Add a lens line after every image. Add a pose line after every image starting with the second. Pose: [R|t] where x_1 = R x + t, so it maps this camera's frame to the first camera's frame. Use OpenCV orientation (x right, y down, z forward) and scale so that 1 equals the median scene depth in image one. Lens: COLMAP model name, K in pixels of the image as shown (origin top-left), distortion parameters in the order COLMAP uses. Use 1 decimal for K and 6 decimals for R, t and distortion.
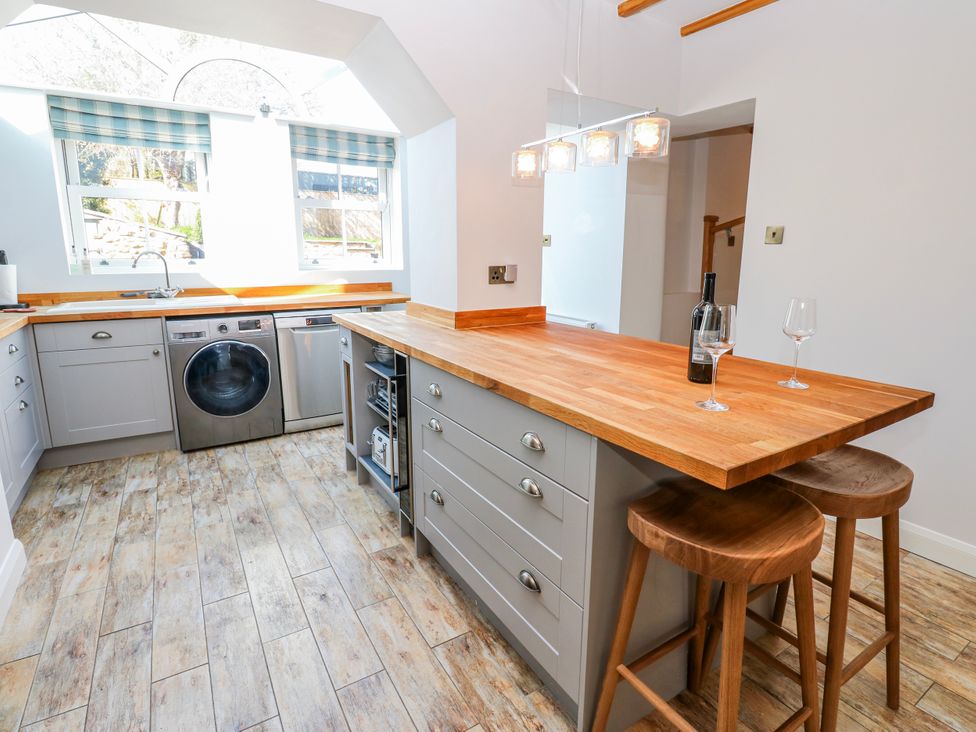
lens RADIAL K [[507.6, 0, 495.9], [0, 507.6, 354.9], [0, 0, 1]] dist [-0.001224, -0.012629]
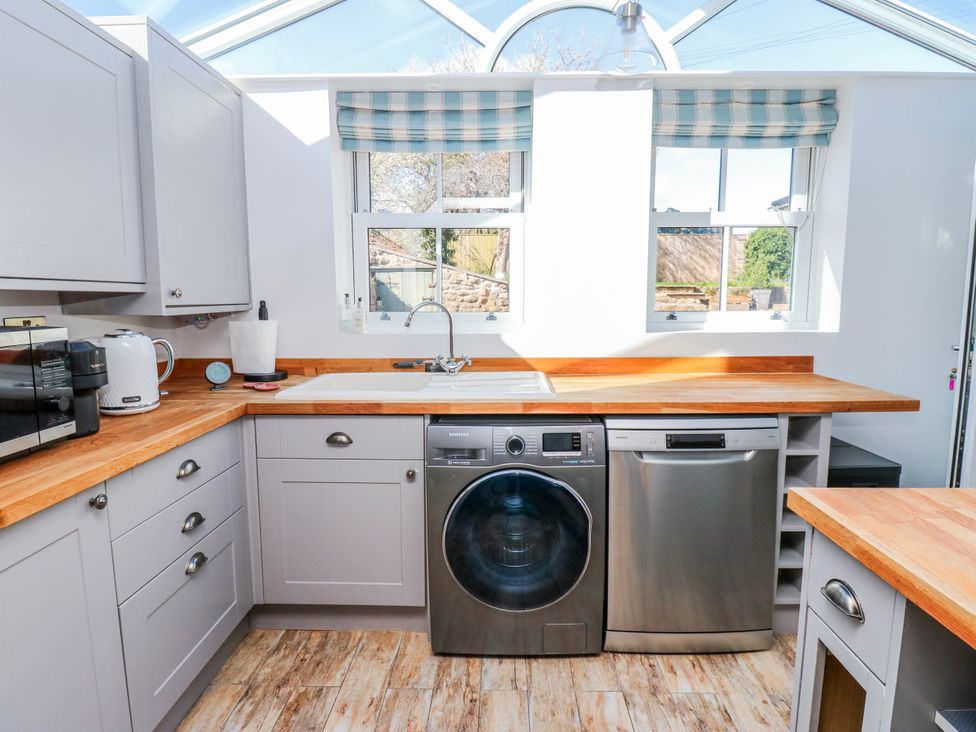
lens RADIAL K [[507.6, 0, 492.5], [0, 507.6, 358.9], [0, 0, 1]] dist [-0.001224, -0.012629]
pose [[0.833123, 0.056171, -0.550229, -0.251425], [-0.099787, 0.993770, -0.049642, -0.105118], [0.544012, 0.096263, 0.833537, 0.496127]]
